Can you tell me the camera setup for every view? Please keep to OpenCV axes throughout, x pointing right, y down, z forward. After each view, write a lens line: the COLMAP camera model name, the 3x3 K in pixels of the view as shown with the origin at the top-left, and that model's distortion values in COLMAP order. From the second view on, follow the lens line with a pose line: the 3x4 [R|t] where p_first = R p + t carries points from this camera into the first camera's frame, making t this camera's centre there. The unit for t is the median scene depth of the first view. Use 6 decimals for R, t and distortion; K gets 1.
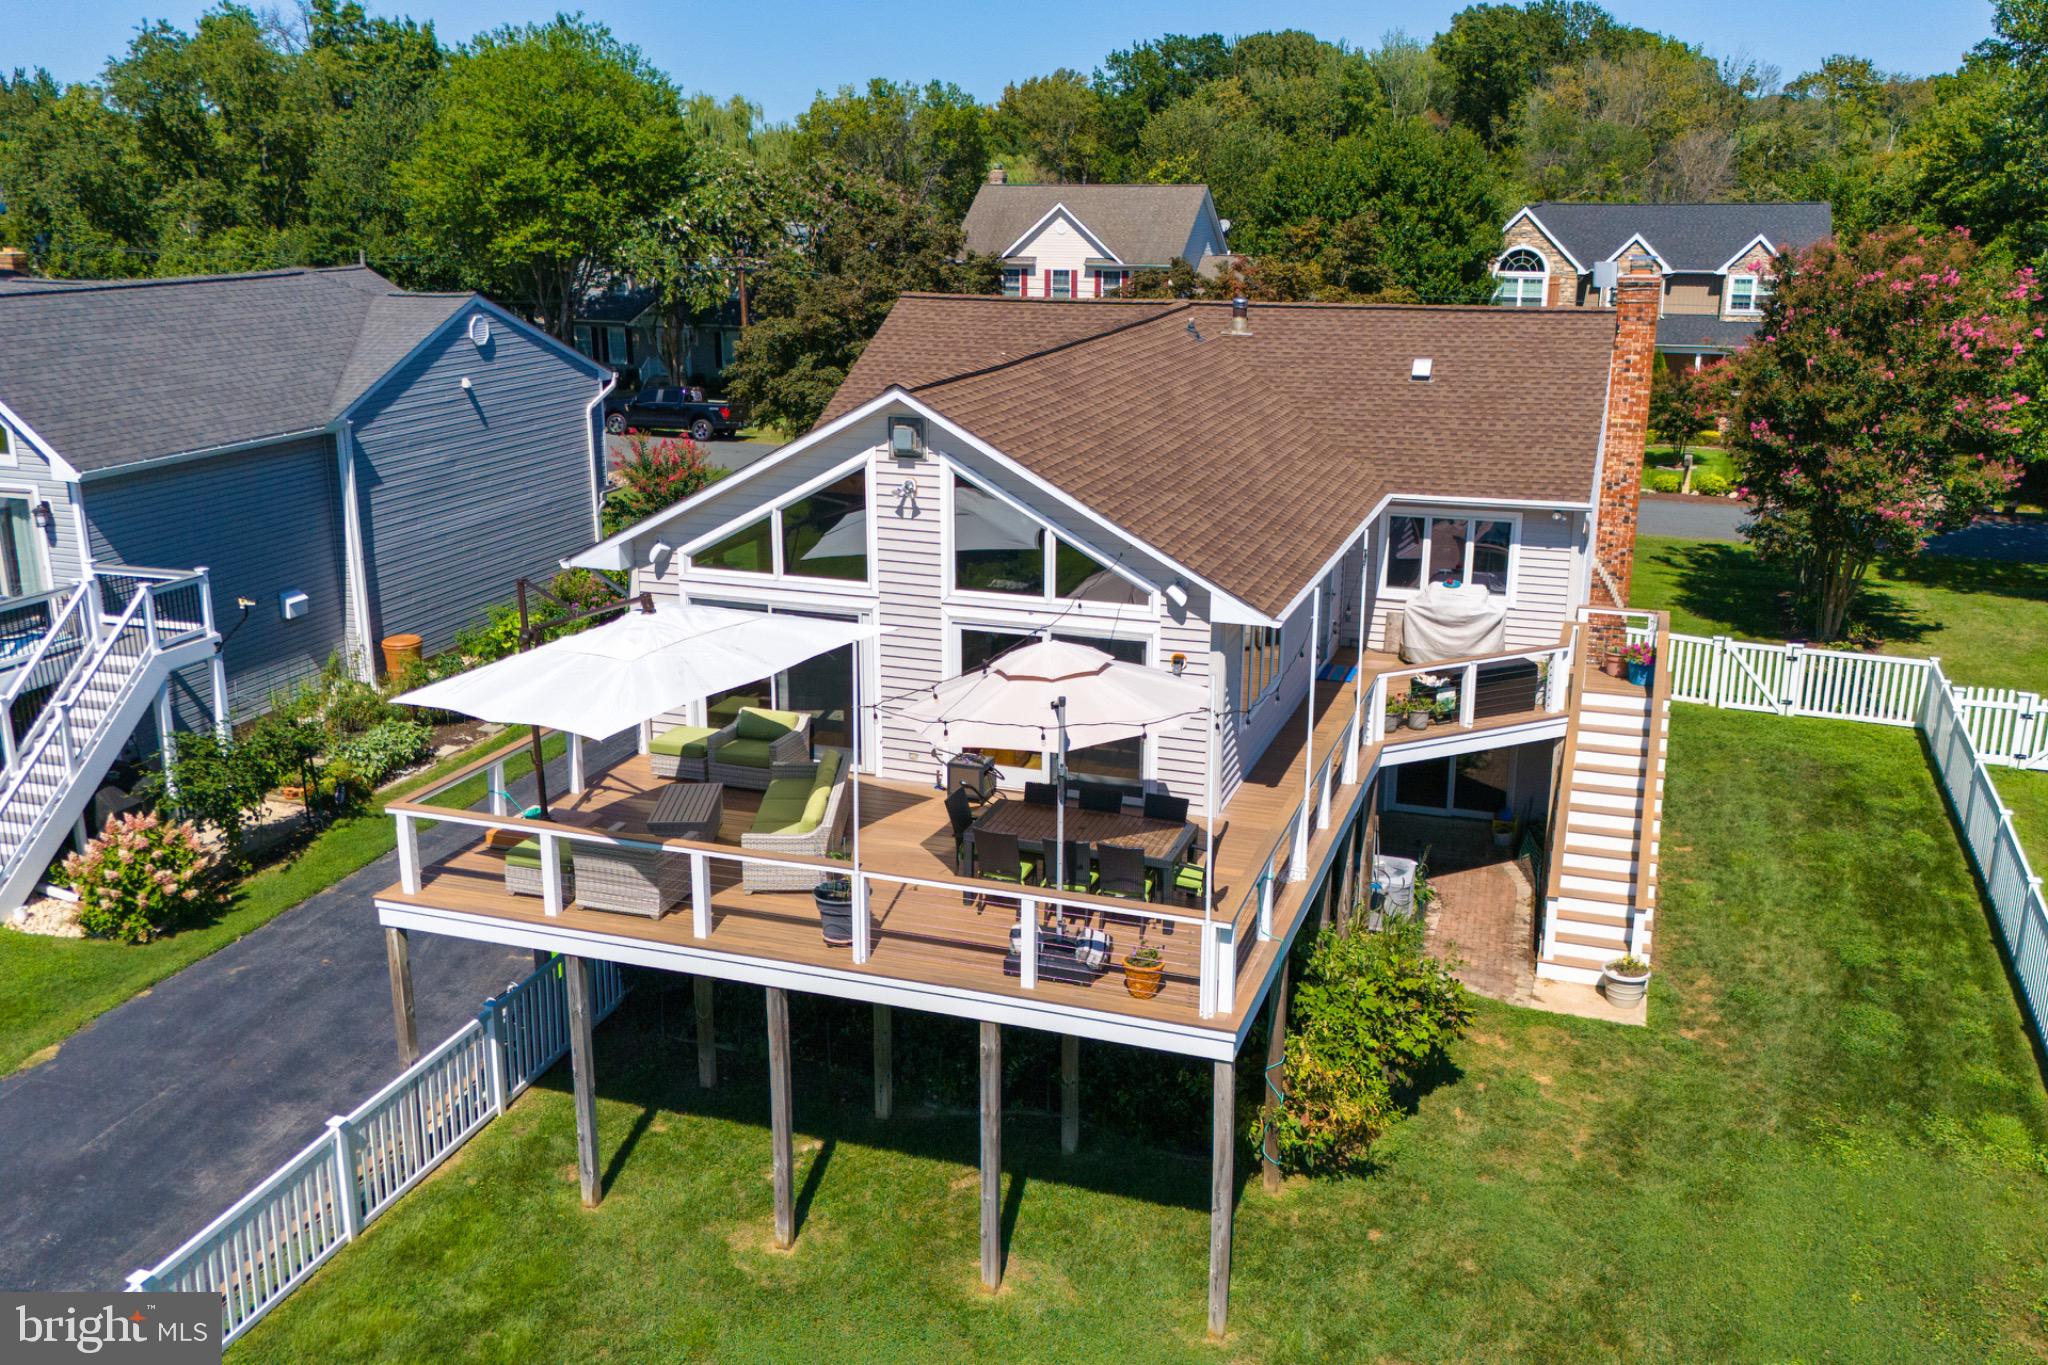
lens RADIAL K [[1802.5, 0, 1024.0], [0, 1802.5, 682.5], [0, 0, 1]] dist [0.052059, -0.020907]
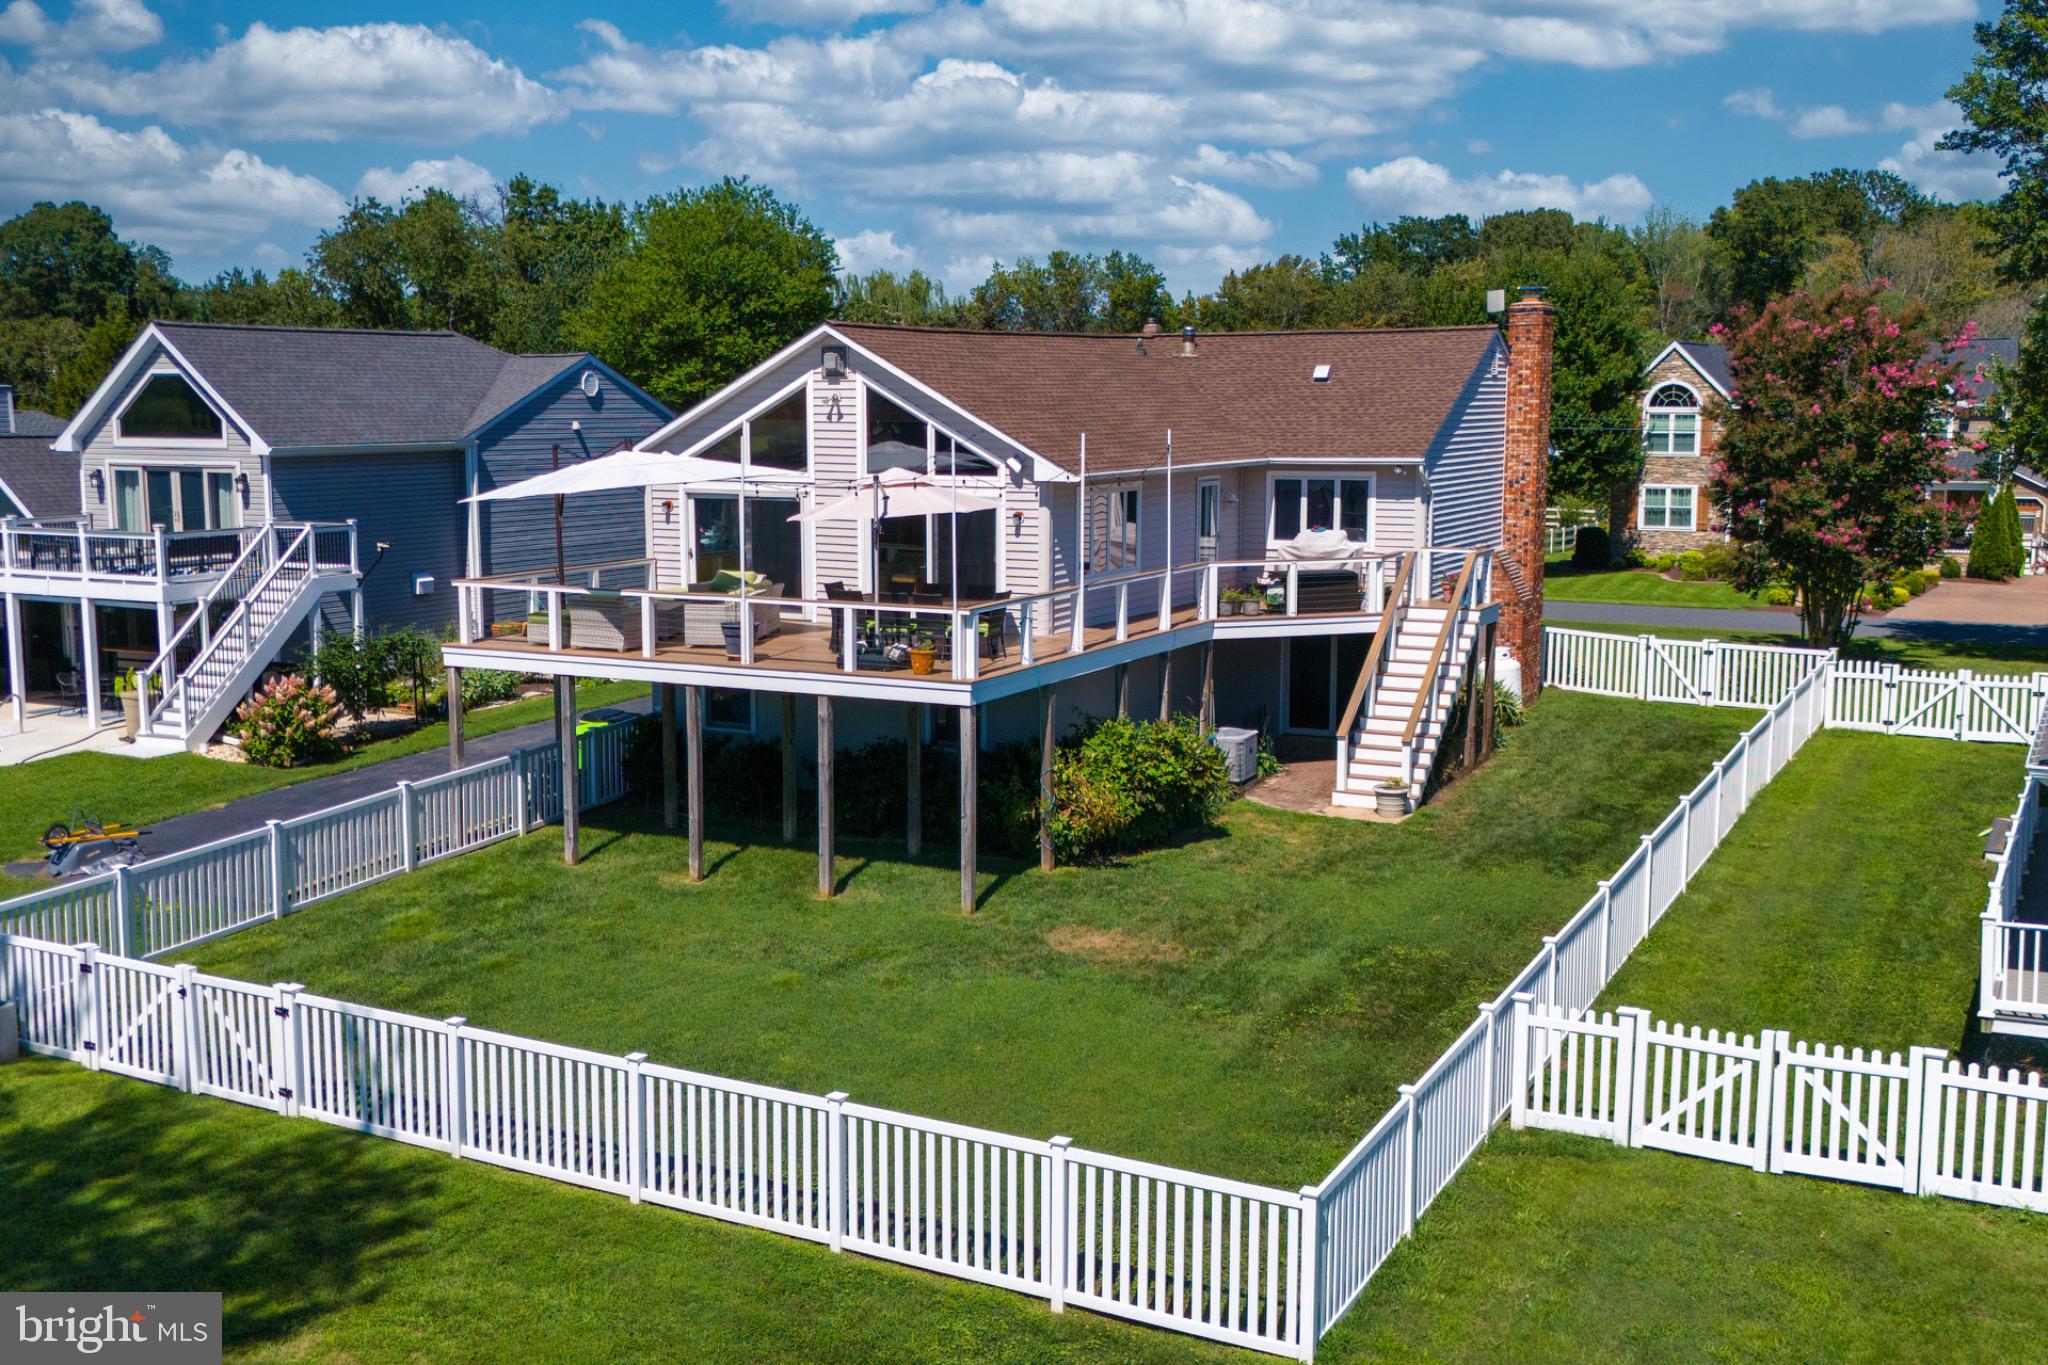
lens RADIAL K [[2113.3, 0, 952.8], [0, 2113.3, 685.4], [0, 0, 1]] dist [0.131355, -0.257063]
pose [[0.987219, 0.018953, -0.158237, 0.195693], [-0.040862, 0.989814, -0.136378, 0.223789], [0.154041, 0.141101, 0.977938, -0.370201]]
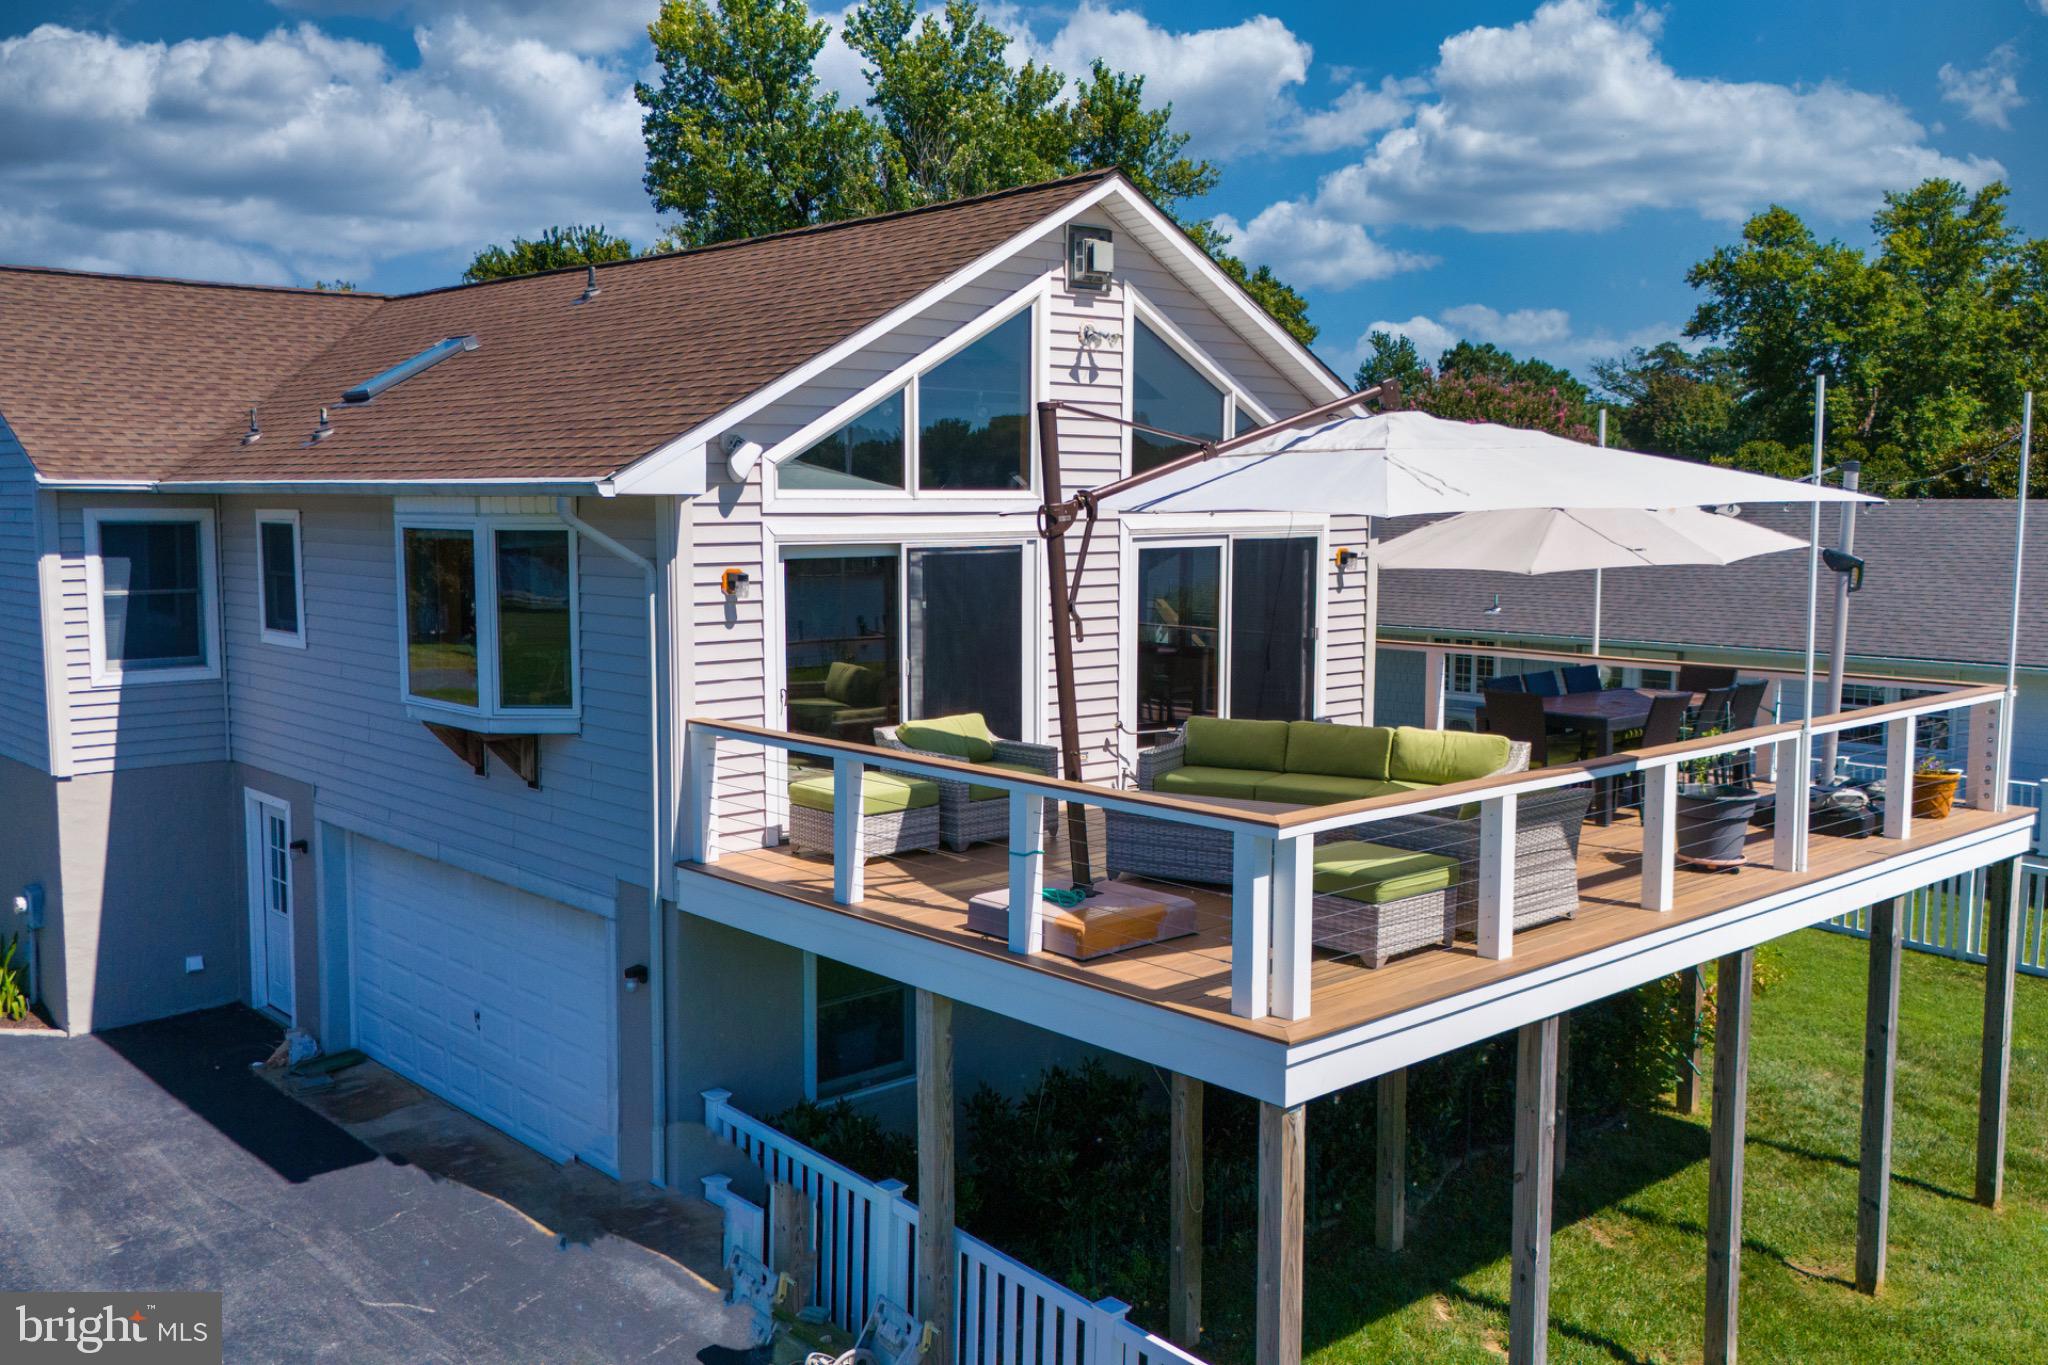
lens RADIAL K [[1815.8, 0, 915.0], [0, 1815.8, 685.0], [0, 0, 1]] dist [0.039034, -0.004848]
pose [[0.497730, -0.094221, 0.862199, -0.472819], [0.237967, 0.970769, -0.031288, 0.015882], [-0.834048, 0.220748, 0.505603, 0.508902]]
